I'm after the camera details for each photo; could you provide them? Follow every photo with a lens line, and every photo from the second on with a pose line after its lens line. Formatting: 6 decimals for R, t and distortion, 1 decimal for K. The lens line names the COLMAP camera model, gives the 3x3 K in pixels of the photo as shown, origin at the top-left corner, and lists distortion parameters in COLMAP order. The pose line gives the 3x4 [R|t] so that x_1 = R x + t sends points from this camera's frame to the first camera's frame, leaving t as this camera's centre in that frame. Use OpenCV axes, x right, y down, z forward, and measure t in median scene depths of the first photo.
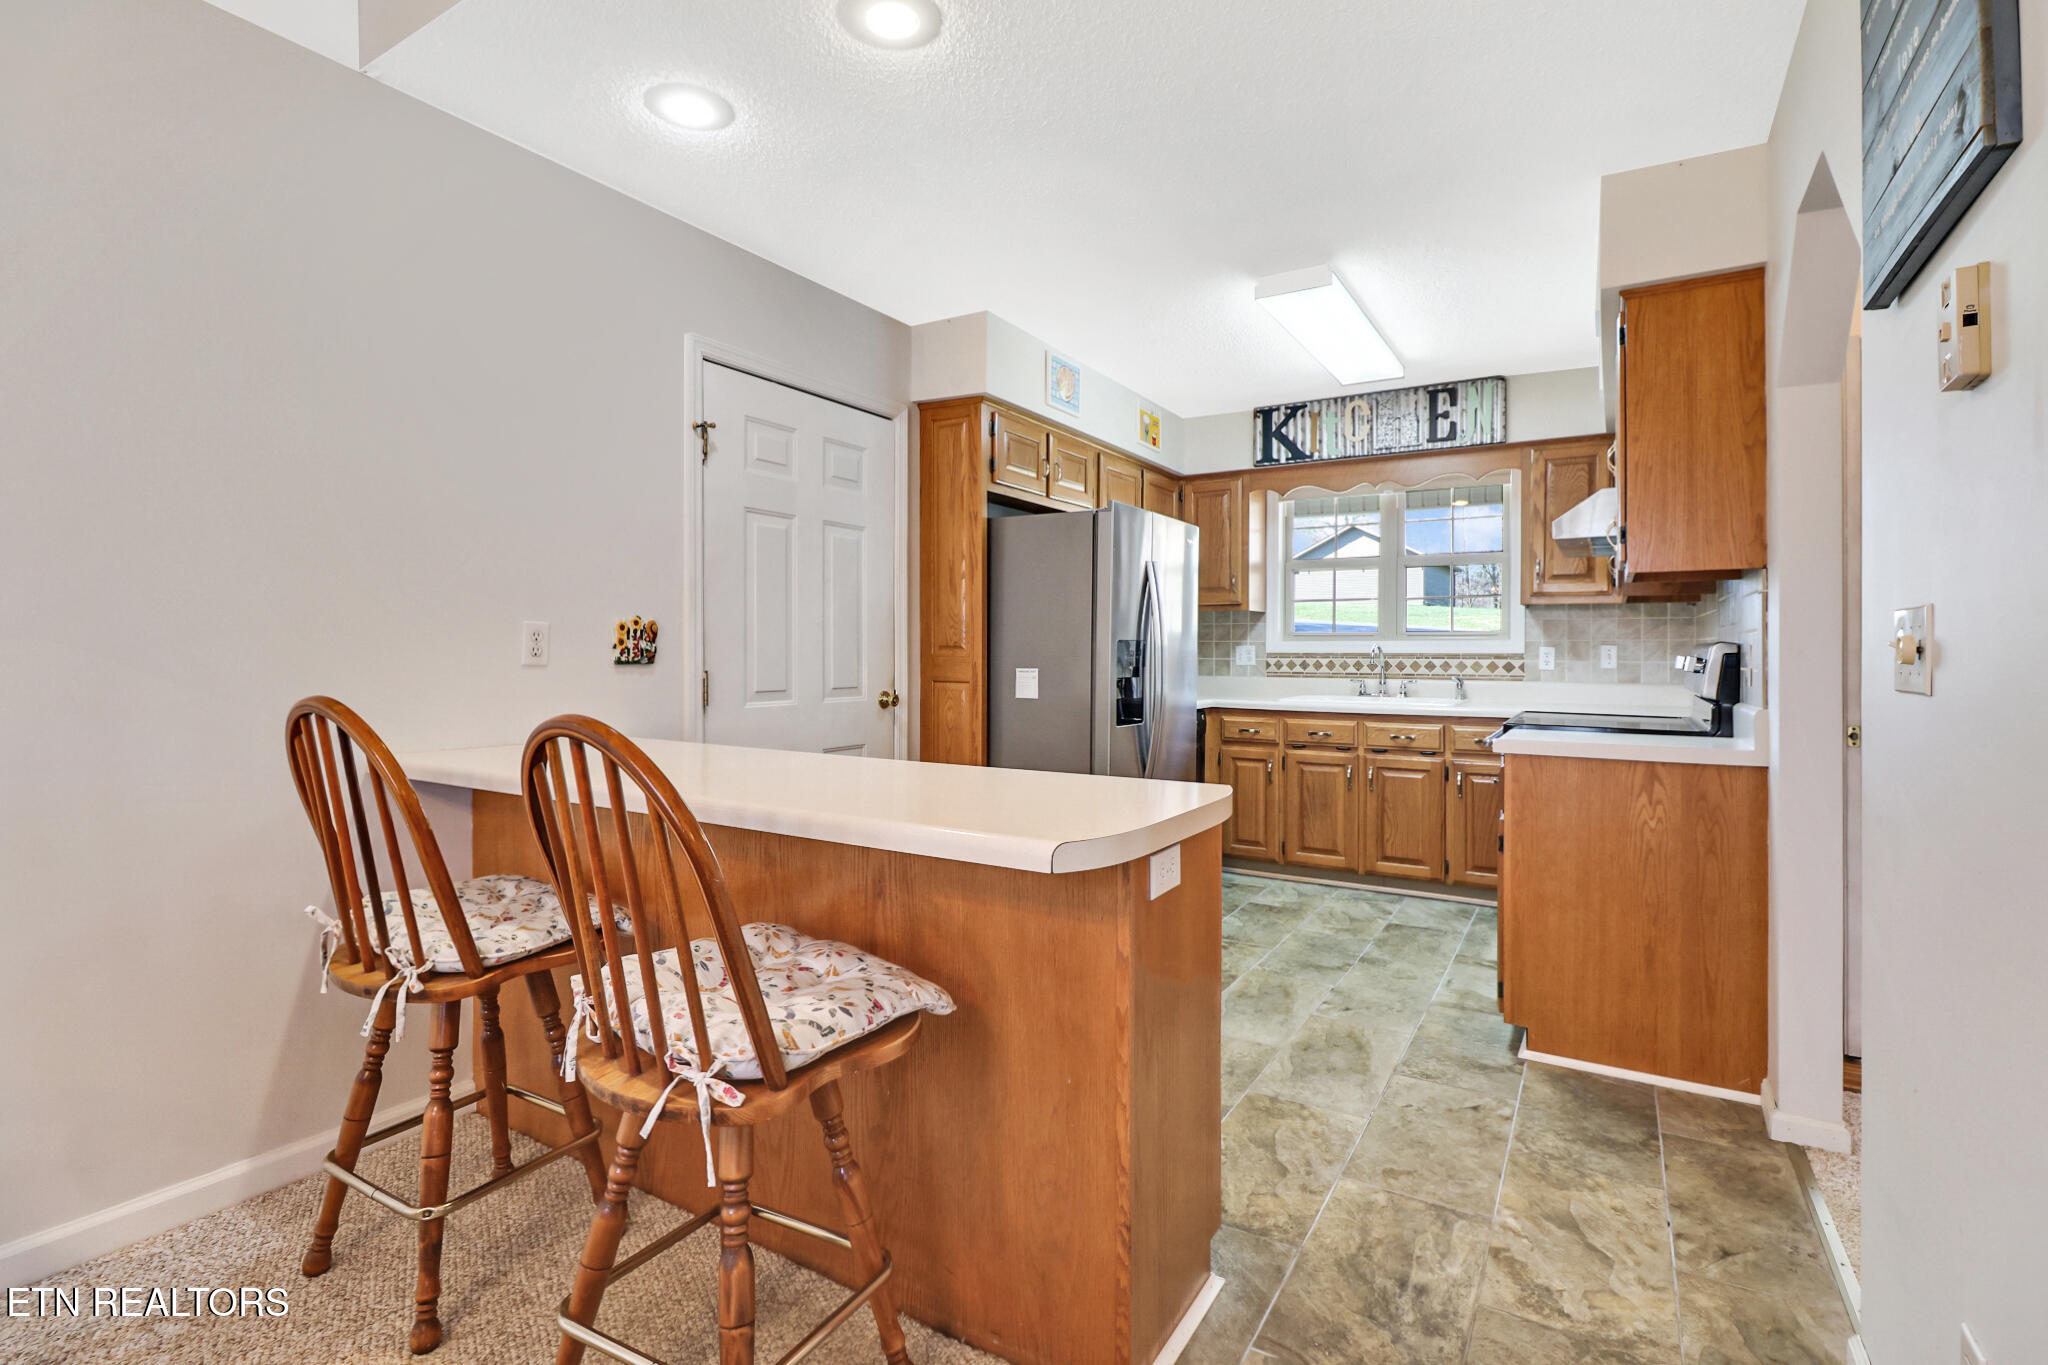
lens RADIAL K [[951.5, 0, 1033.9], [0, 951.5, 670.1], [0, 0, 1]] dist [-0.004112, -0.007272]
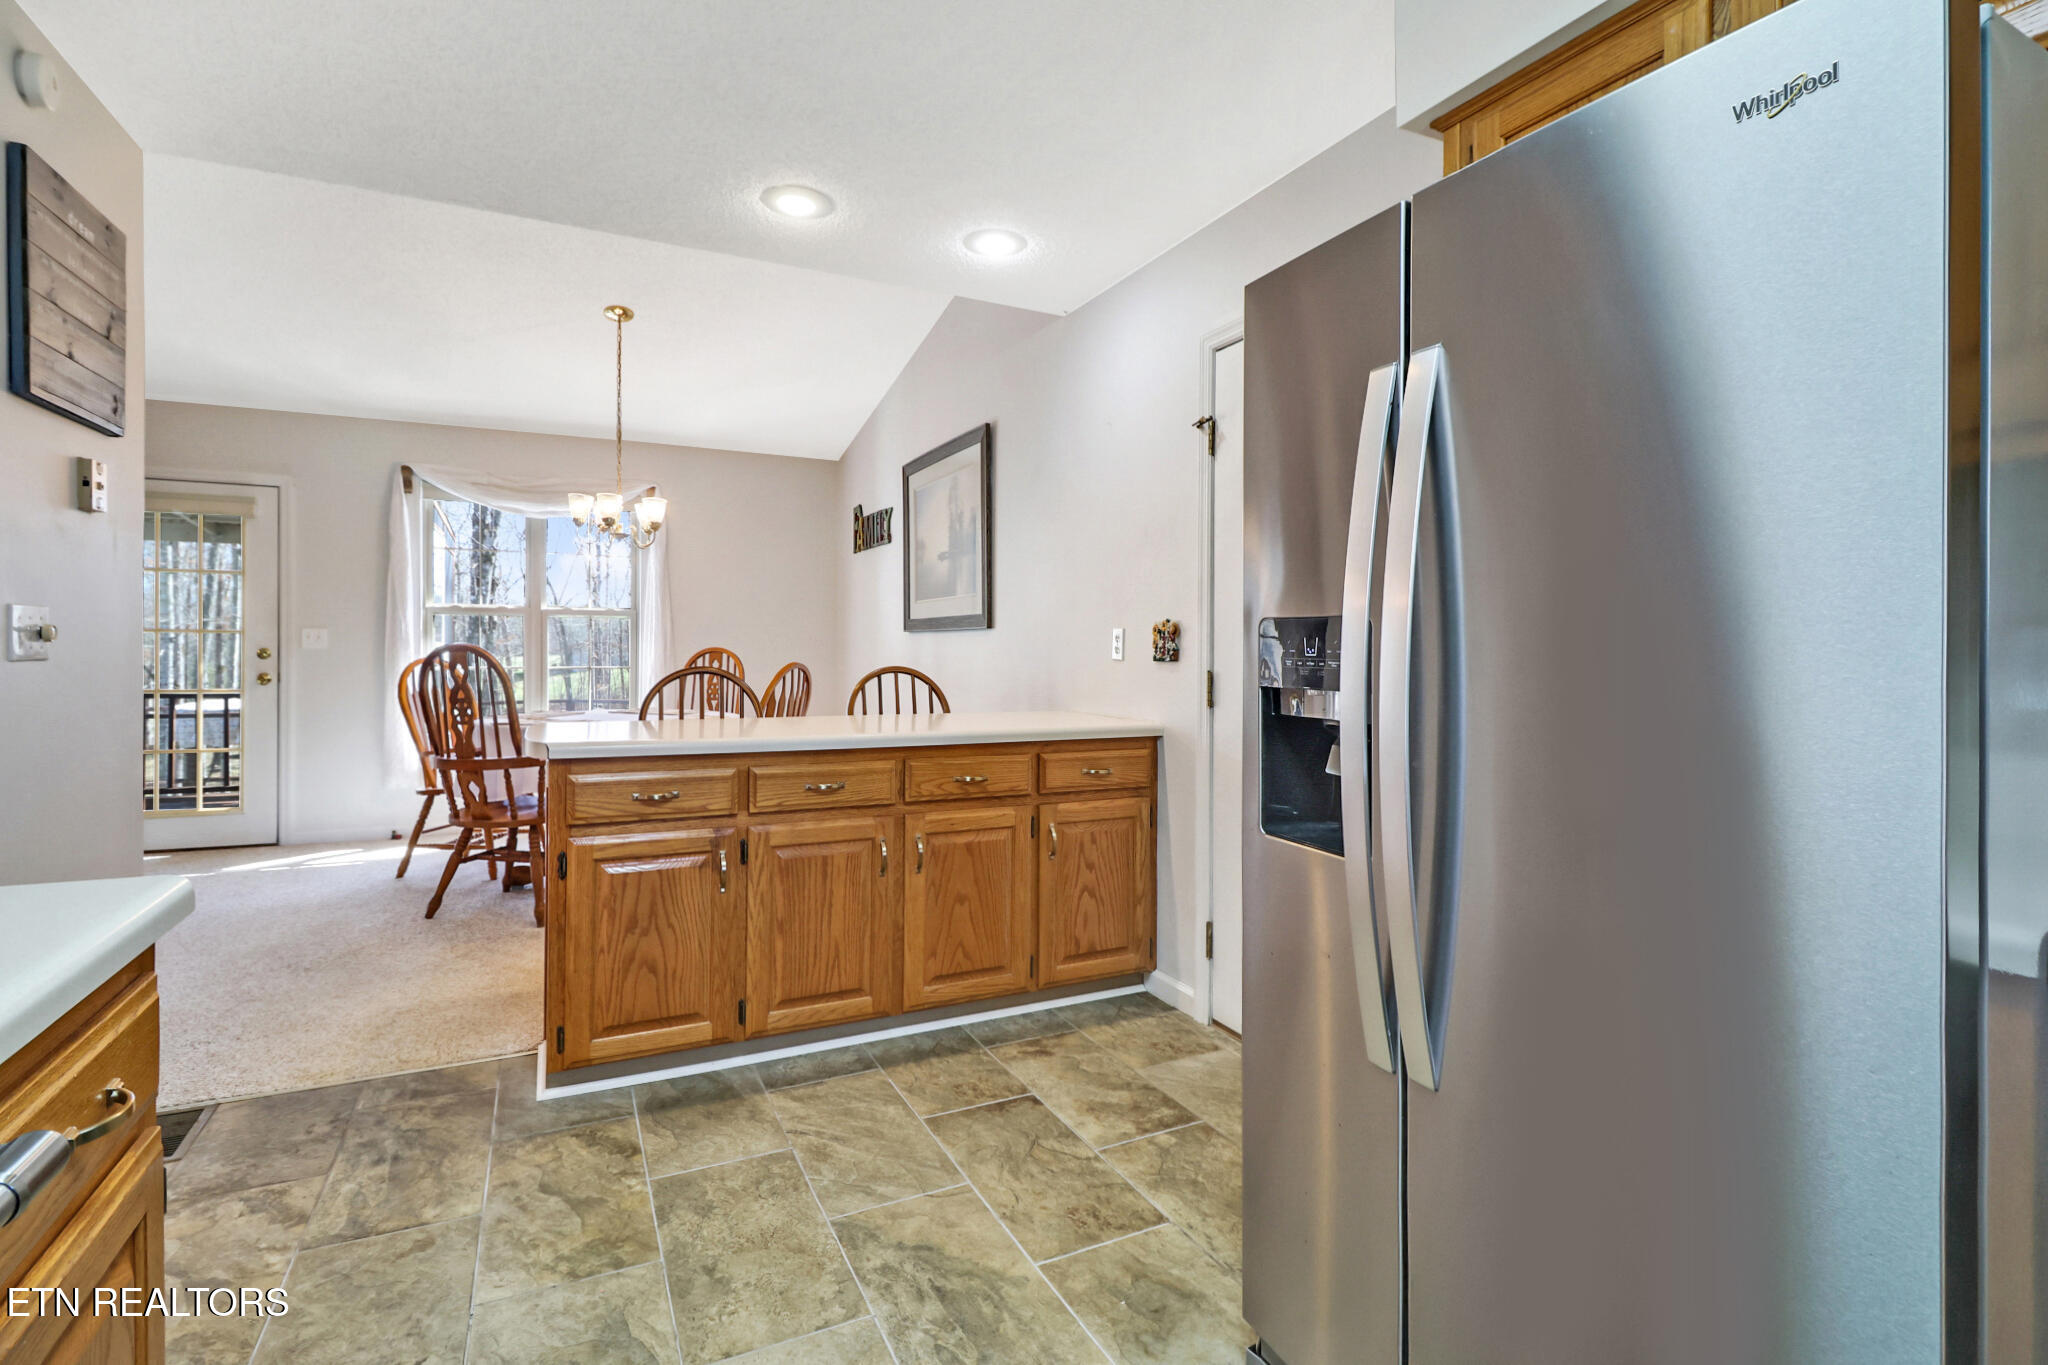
lens RADIAL K [[951.5, 0, 1035.8], [0, 951.5, 654.1], [0, 0, 1]] dist [-0.004112, -0.007272]
pose [[-0.528940, -0.003412, -0.848652, 0.413327], [-0.025374, 0.999608, 0.011796, -0.015785], [0.848280, 0.027772, -0.528819, 0.972351]]
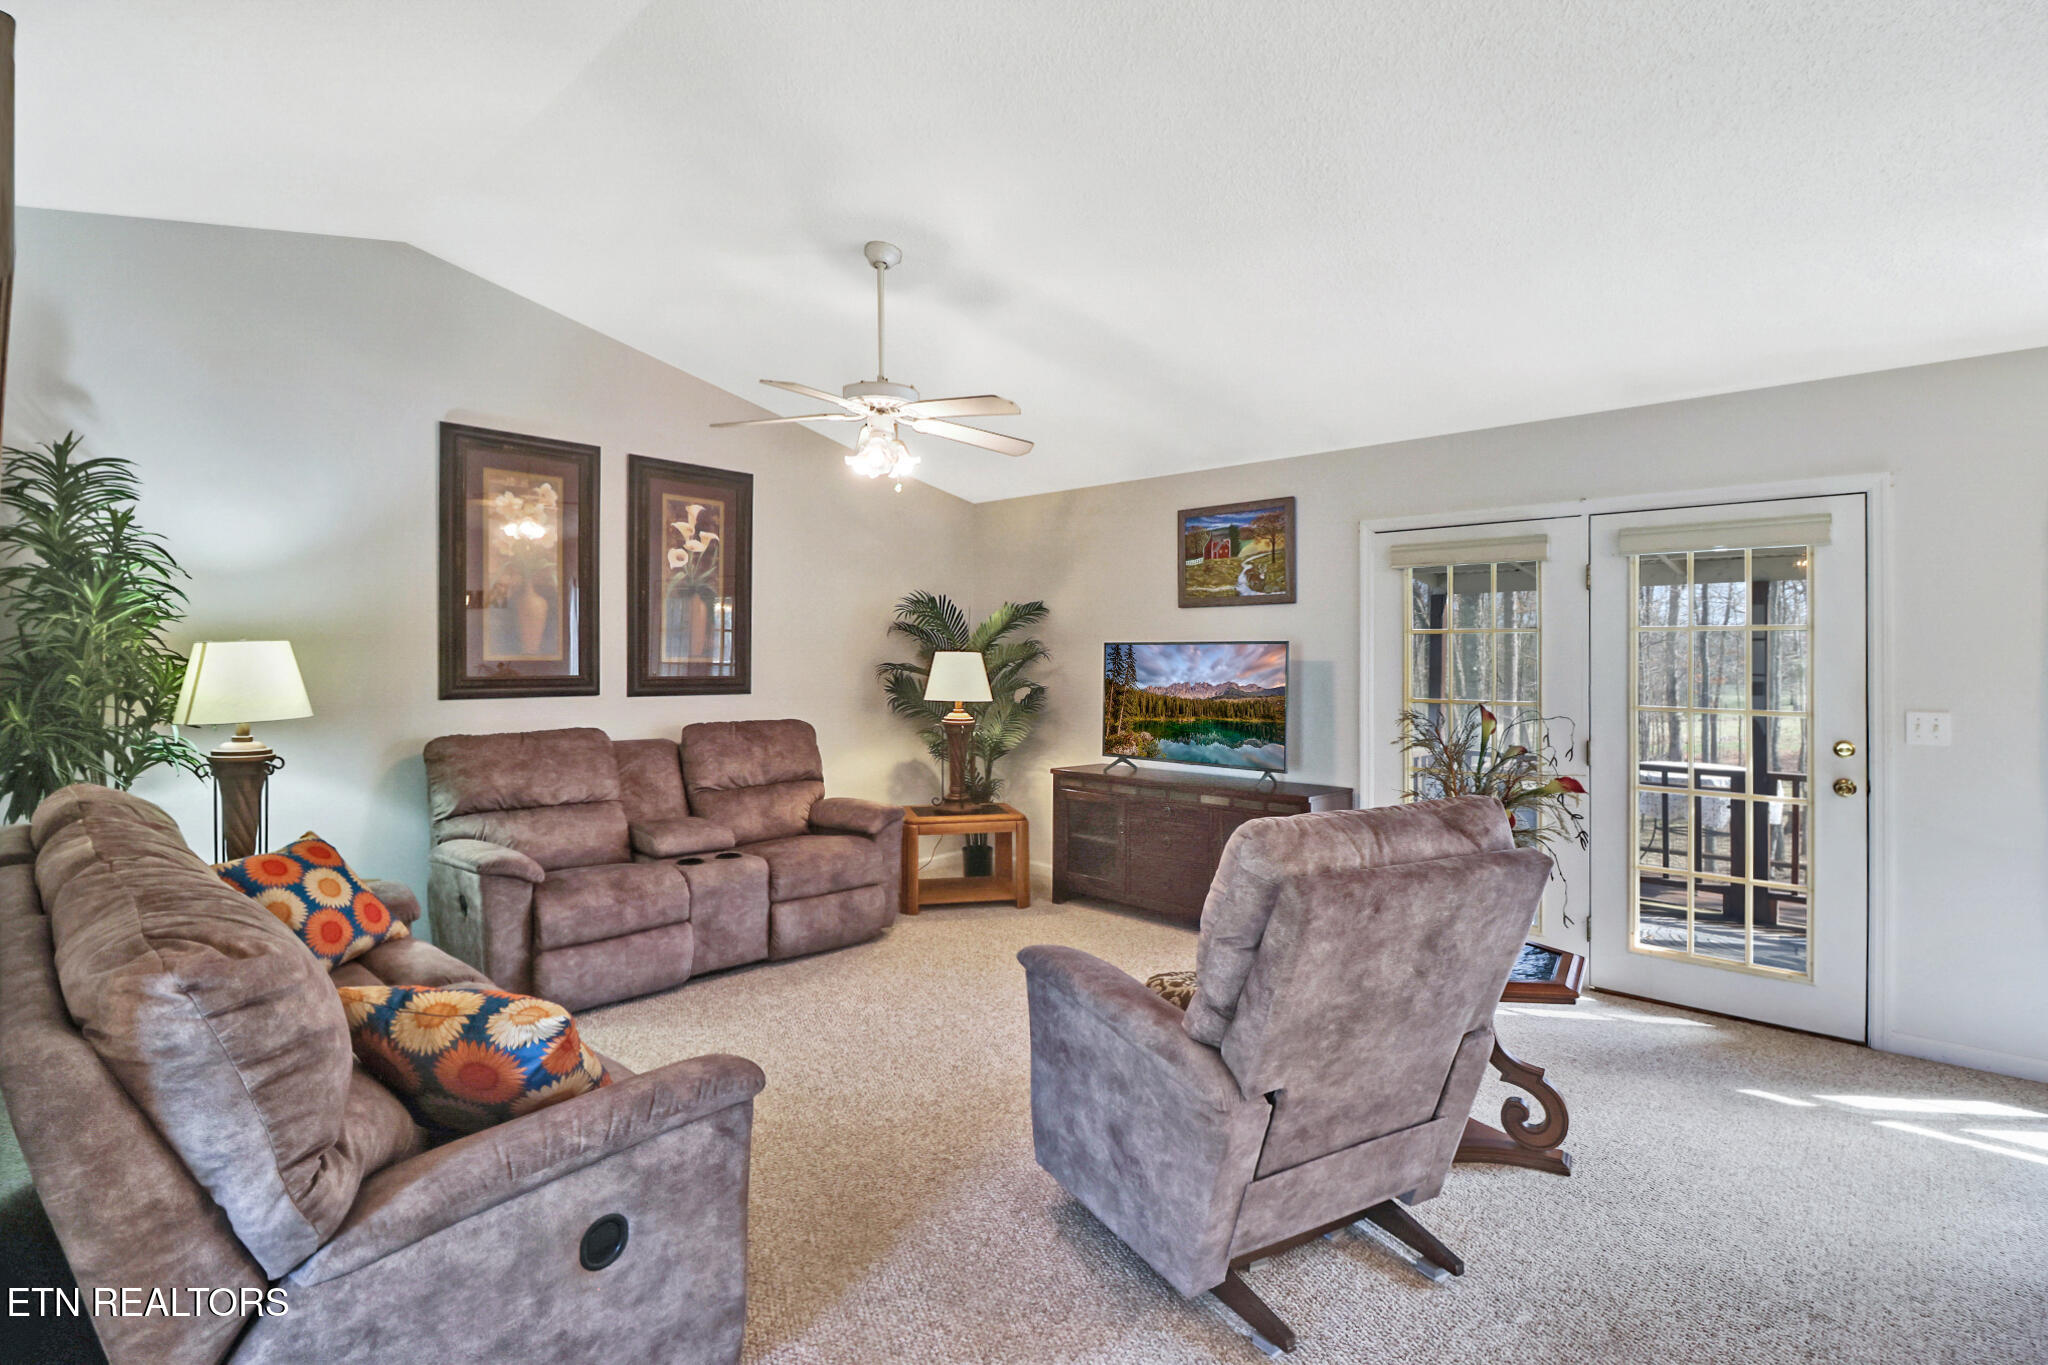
lens RADIAL K [[951.5, 0, 995.5], [0, 951.5, 652.8], [0, 0, 1]] dist [-0.004112, -0.007272]
pose [[-0.977903, -0.008717, 0.208877, 0.444136], [-0.006848, 0.999930, 0.009669, -0.062644], [-0.208947, 0.008024, -0.977894, 0.398871]]
